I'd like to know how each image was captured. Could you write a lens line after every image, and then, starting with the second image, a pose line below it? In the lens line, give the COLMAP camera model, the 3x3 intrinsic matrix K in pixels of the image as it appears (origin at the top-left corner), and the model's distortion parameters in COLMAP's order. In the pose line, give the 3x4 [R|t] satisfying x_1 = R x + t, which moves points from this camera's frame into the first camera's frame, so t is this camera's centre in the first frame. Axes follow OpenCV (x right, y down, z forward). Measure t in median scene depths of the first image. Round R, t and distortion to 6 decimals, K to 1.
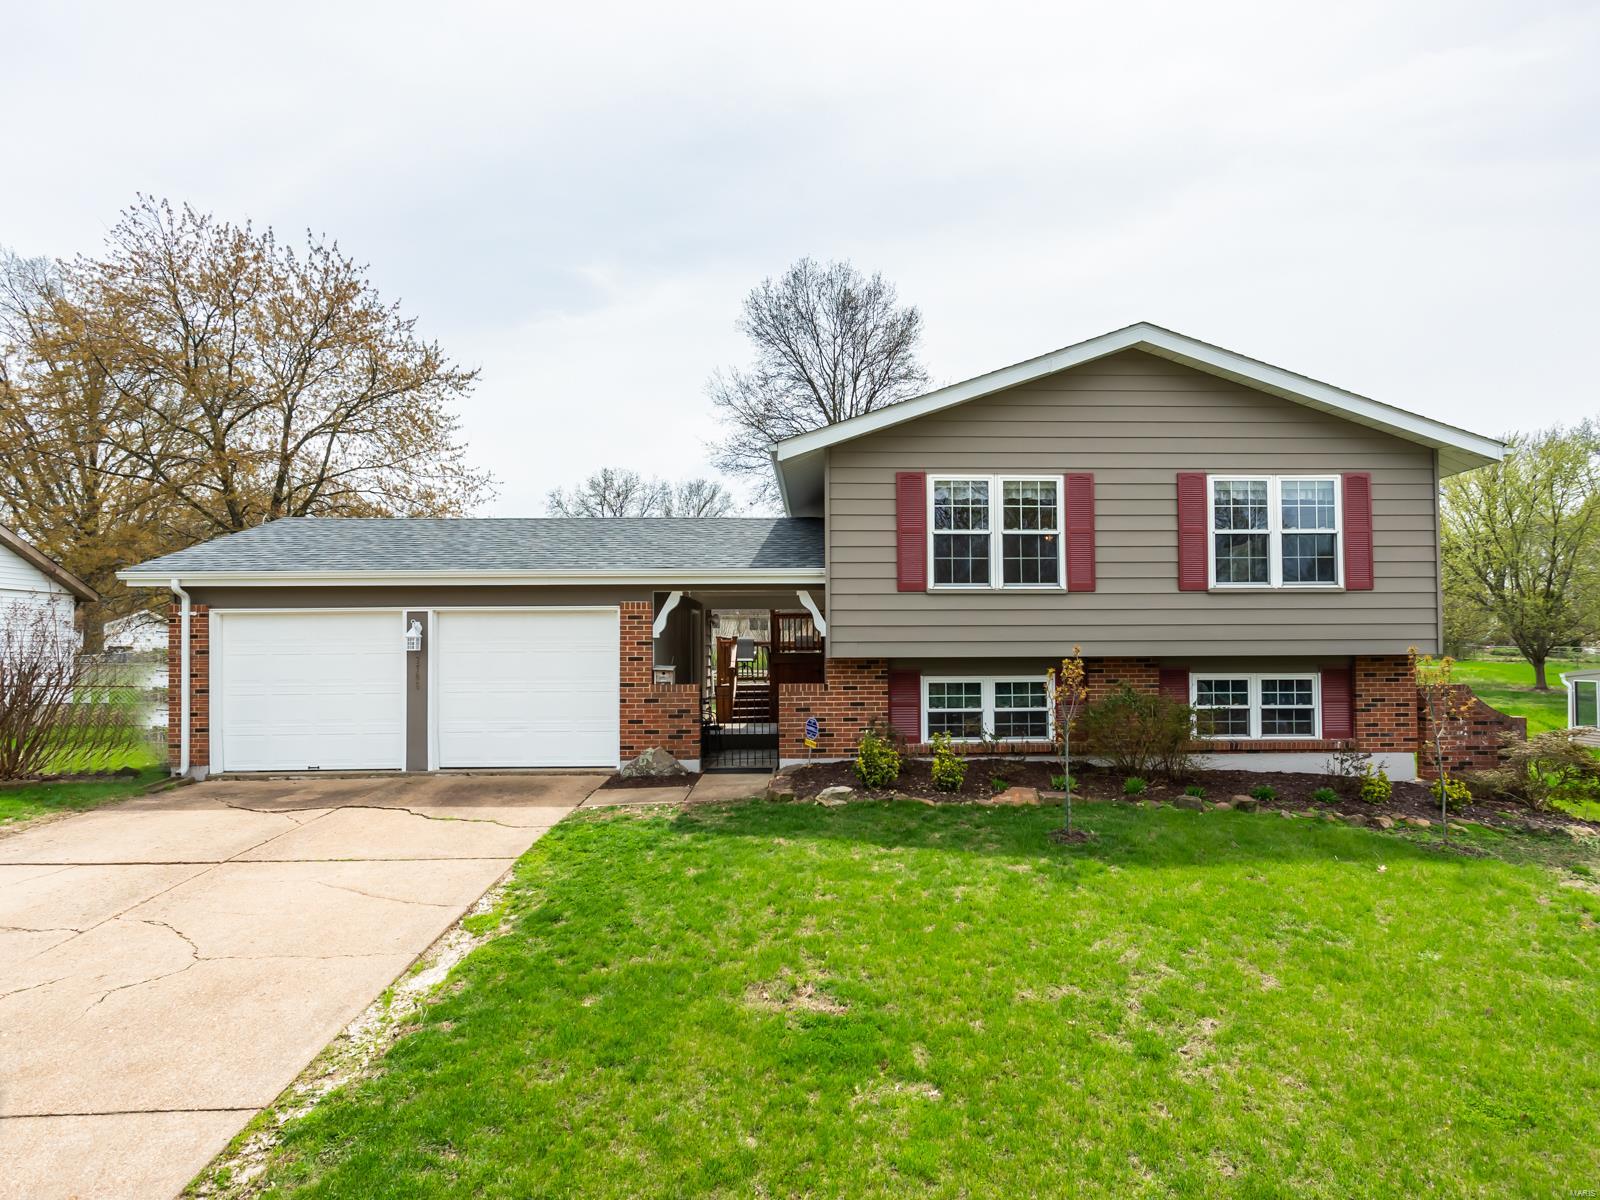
lens RADIAL K [[819.3, 0, 785.3], [0, 819.3, 628.8], [0, 0, 1]] dist [-0.001673, 0.000253]
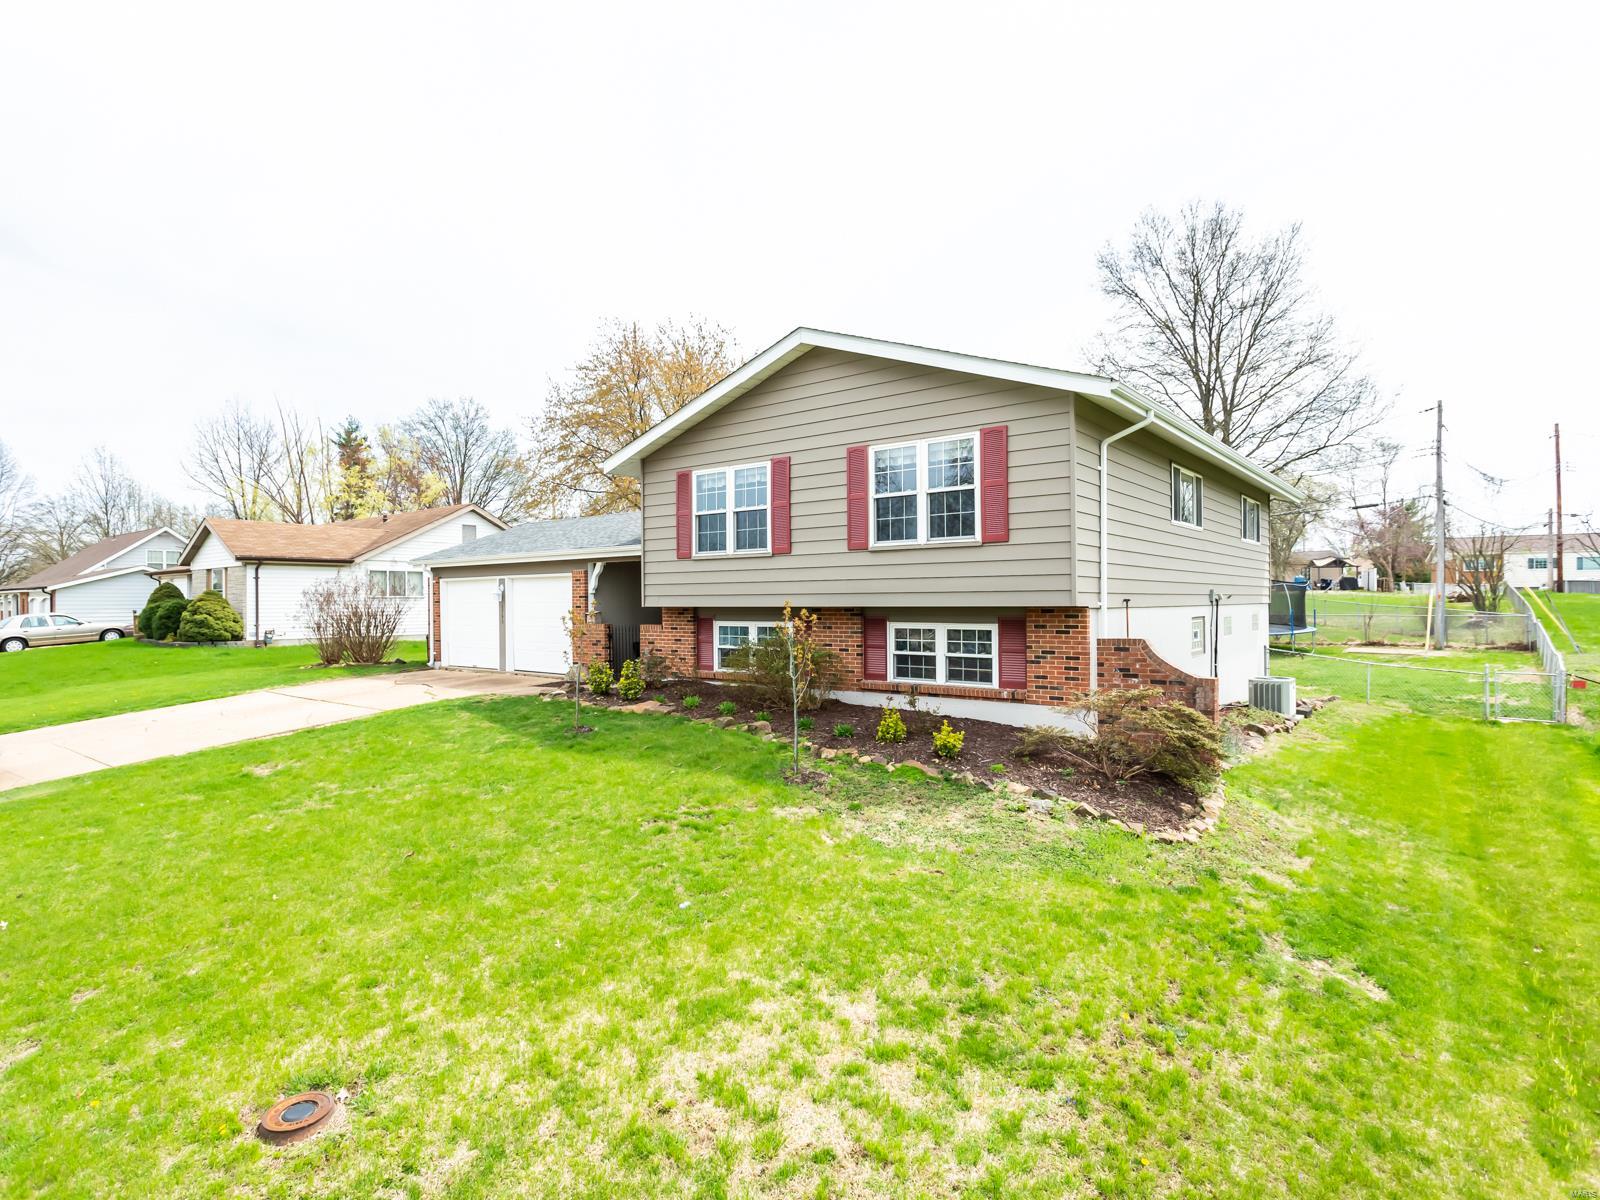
lens RADIAL K [[819.3, 0, 796.3], [0, 819.3, 600.2], [0, 0, 1]] dist [-0.001673, 0.000253]
pose [[0.777279, 0.000008, -0.629156, 1.106320], [0.020642, 0.999461, 0.025515, -0.006745], [0.628817, -0.032820, 0.776861, 0.049892]]
